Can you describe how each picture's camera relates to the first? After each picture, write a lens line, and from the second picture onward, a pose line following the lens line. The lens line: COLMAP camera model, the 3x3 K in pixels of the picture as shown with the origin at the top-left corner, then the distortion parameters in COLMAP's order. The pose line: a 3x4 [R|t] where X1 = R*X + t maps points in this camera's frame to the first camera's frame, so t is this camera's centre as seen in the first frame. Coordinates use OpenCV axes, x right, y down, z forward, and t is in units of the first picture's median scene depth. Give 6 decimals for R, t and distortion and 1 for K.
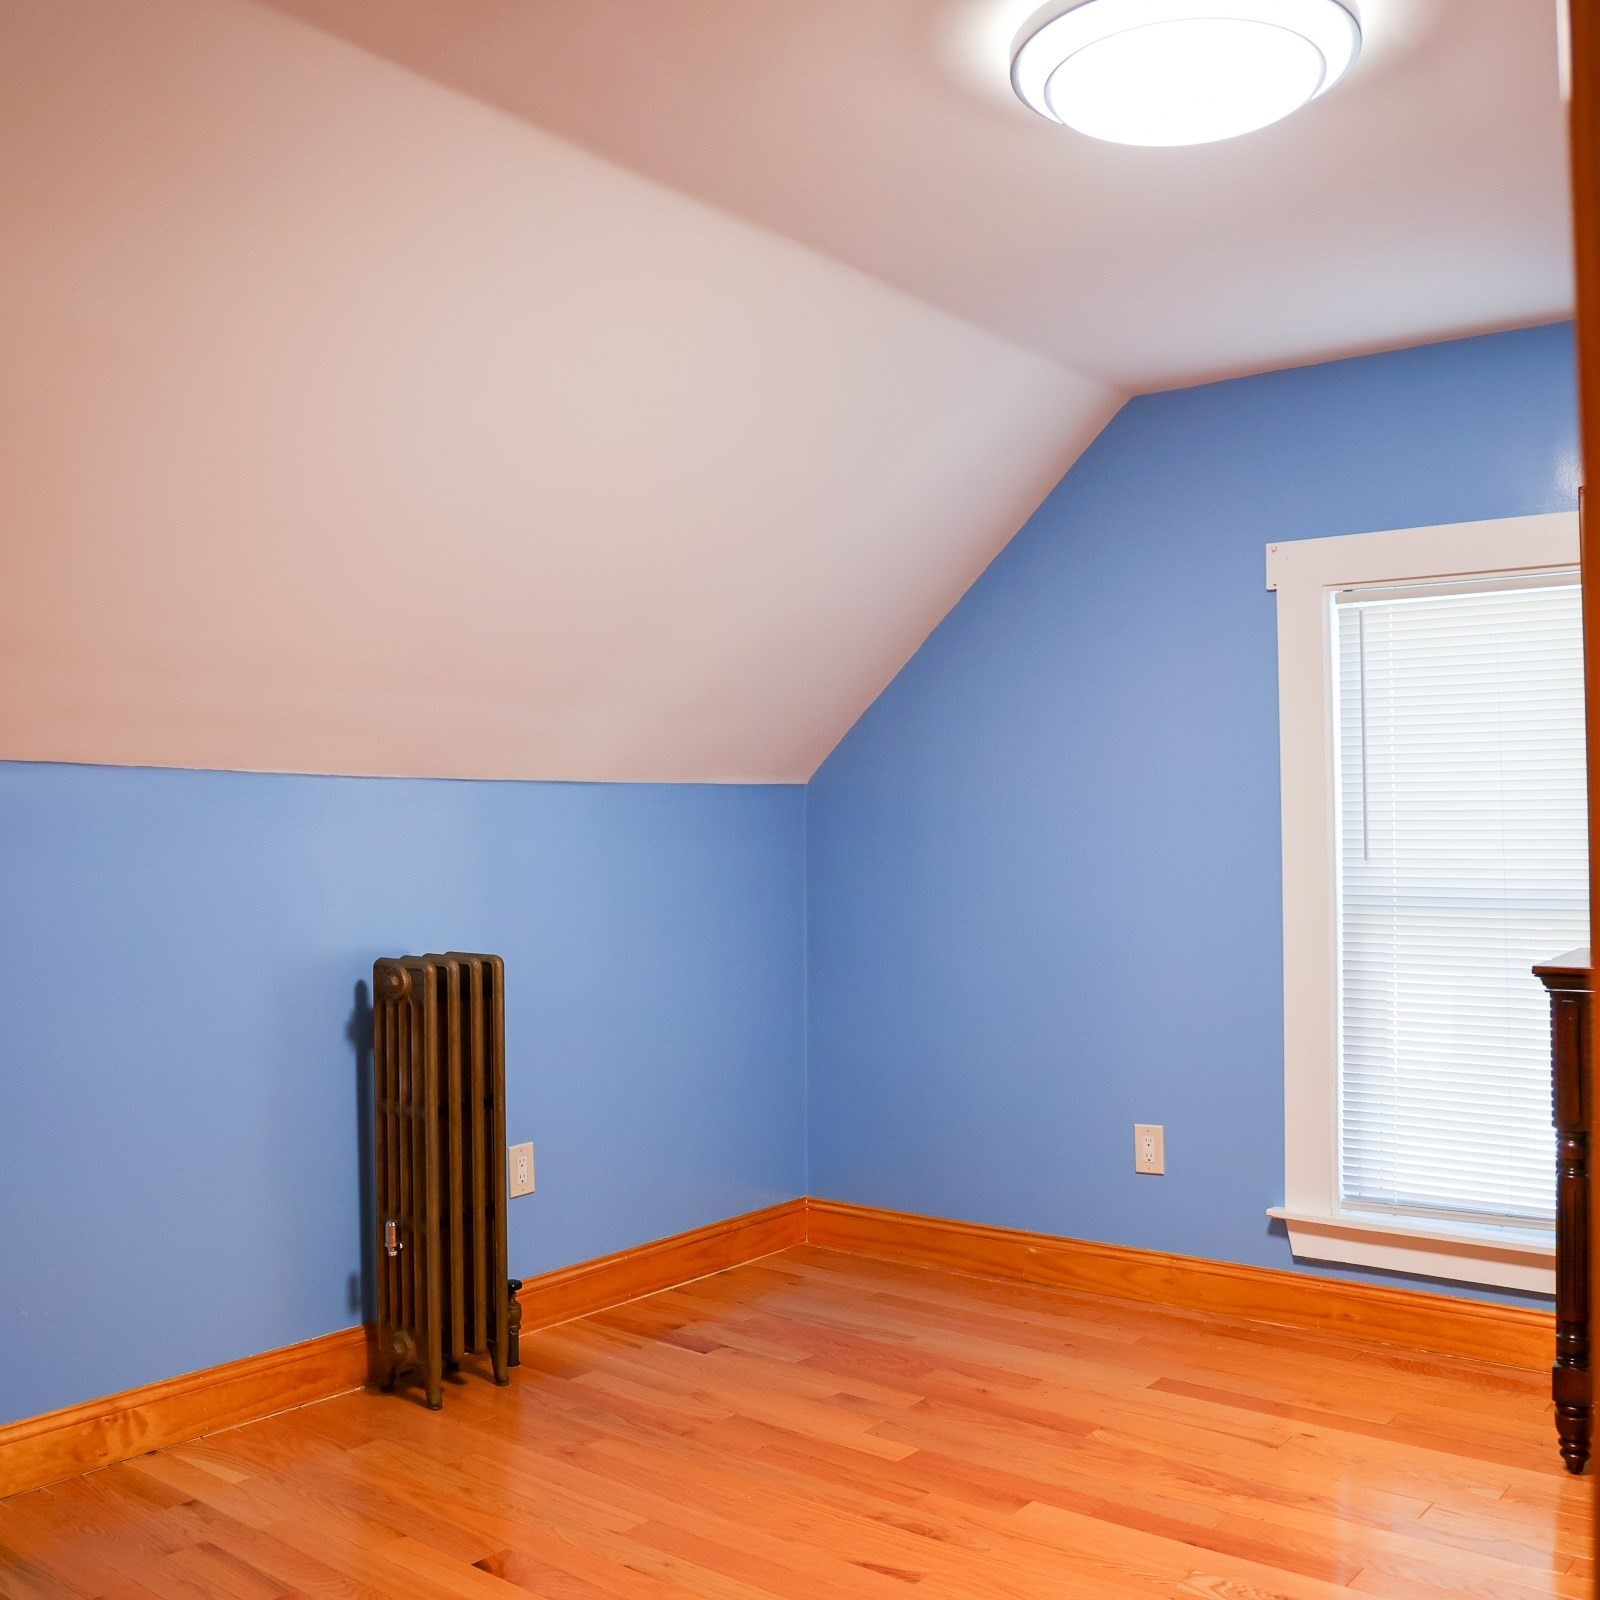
lens RADIAL K [[1651.7, 0, 803.9], [0, 1651.7, 806.8], [0, 0, 1]] dist [-0.098029, 0.078291]
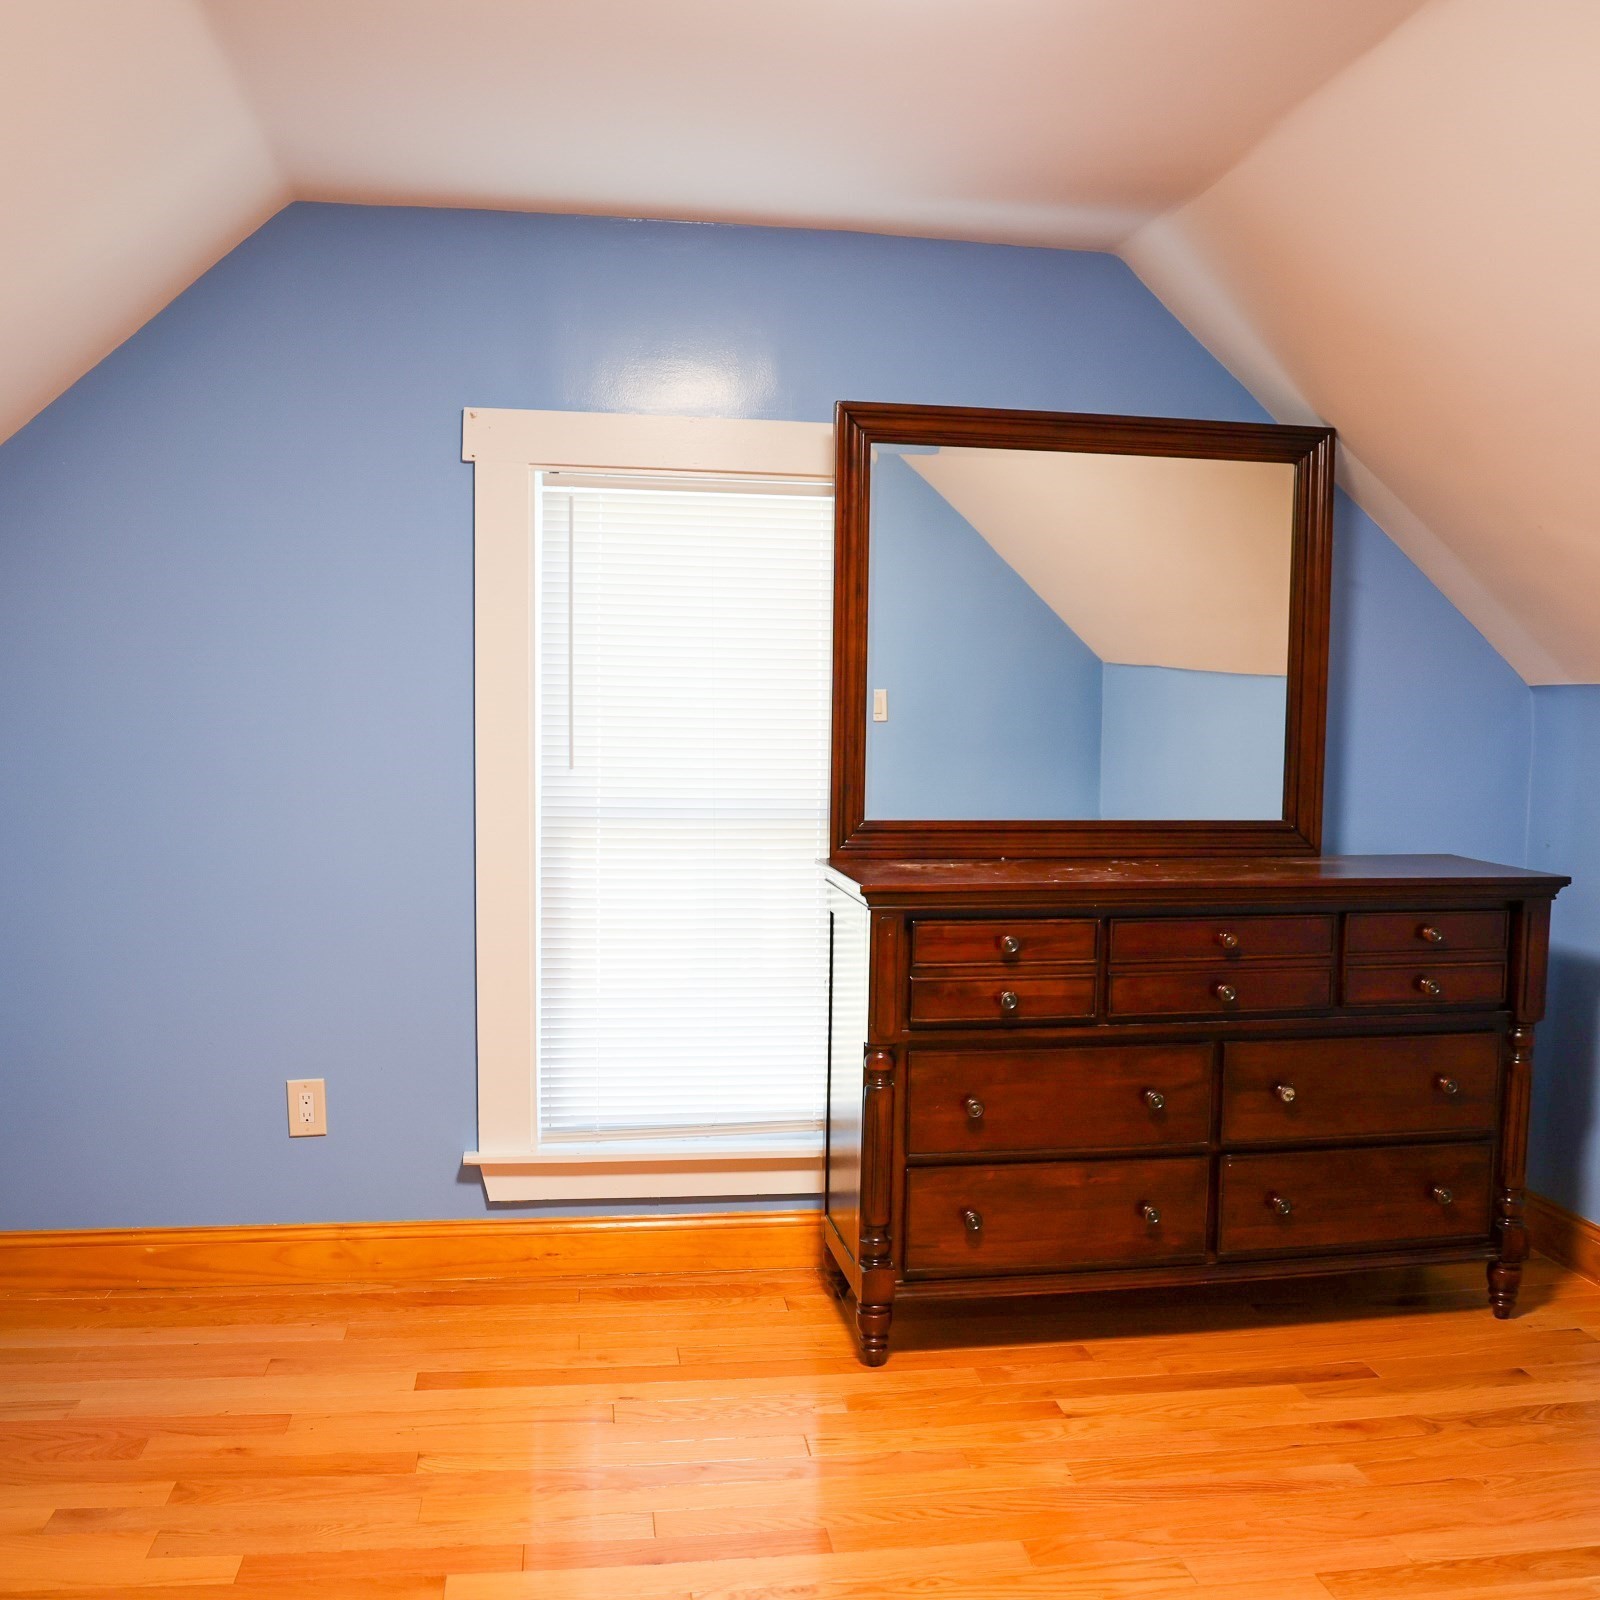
lens RADIAL K [[1651.7, 0, 803.9], [0, 1651.7, 806.8], [0, 0, 1]] dist [-0.098029, 0.078291]
pose [[0.680867, -0.031557, 0.731727, -0.245689], [-0.031423, 0.996893, 0.072232, -0.017227], [-0.731733, -0.072173, 0.677759, 0.265652]]
